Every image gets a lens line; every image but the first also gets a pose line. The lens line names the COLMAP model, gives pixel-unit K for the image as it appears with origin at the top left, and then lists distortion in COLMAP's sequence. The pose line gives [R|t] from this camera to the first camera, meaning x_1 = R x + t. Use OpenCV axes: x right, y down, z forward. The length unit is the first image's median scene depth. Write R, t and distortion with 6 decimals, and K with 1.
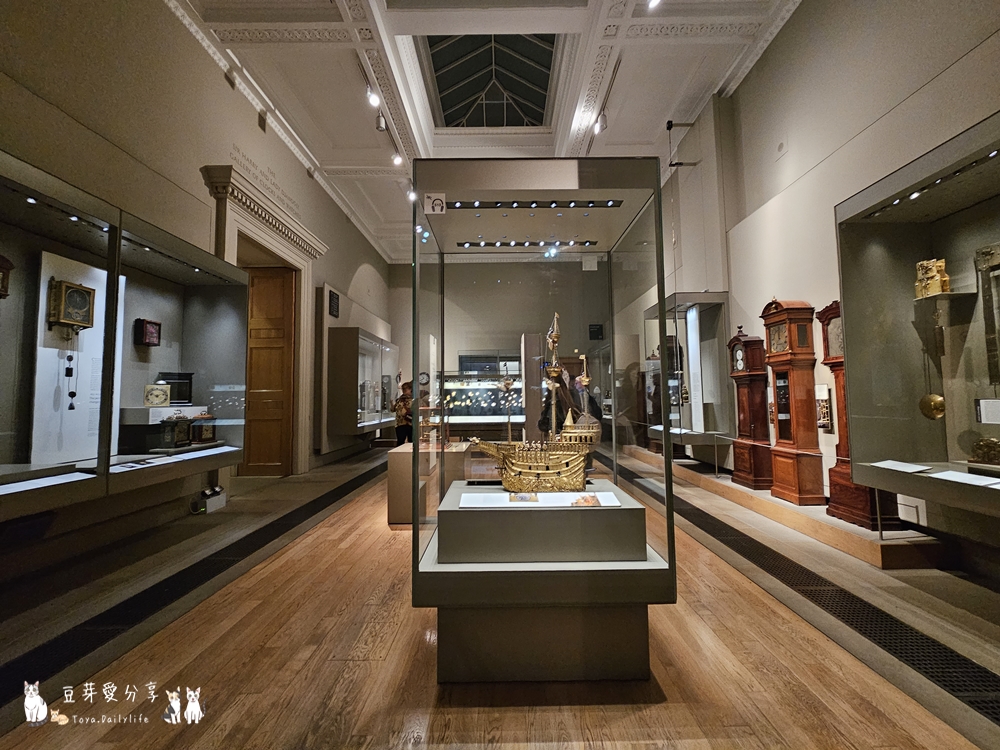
lens RADIAL K [[407.0, 0, 500.5], [0, 407.0, 374.0], [0, 0, 1]] dist [-0.001414, 0.000002]
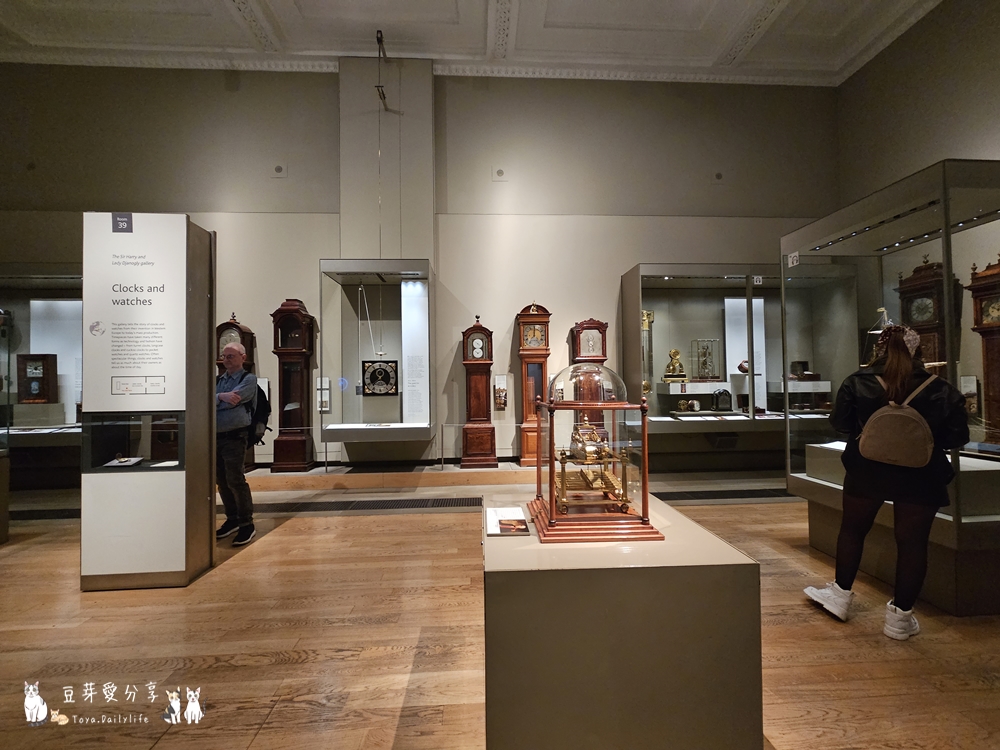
lens RADIAL K [[407.0, 0, 500.1], [0, 407.0, 370.8], [0, 0, 1]] dist [-0.001414, 0.000002]
pose [[-0.054927, 0.029648, 0.998050, -0.460152], [-0.046916, 0.998378, -0.032240, 0.054281], [-0.997388, -0.048596, -0.053447, 0.996832]]
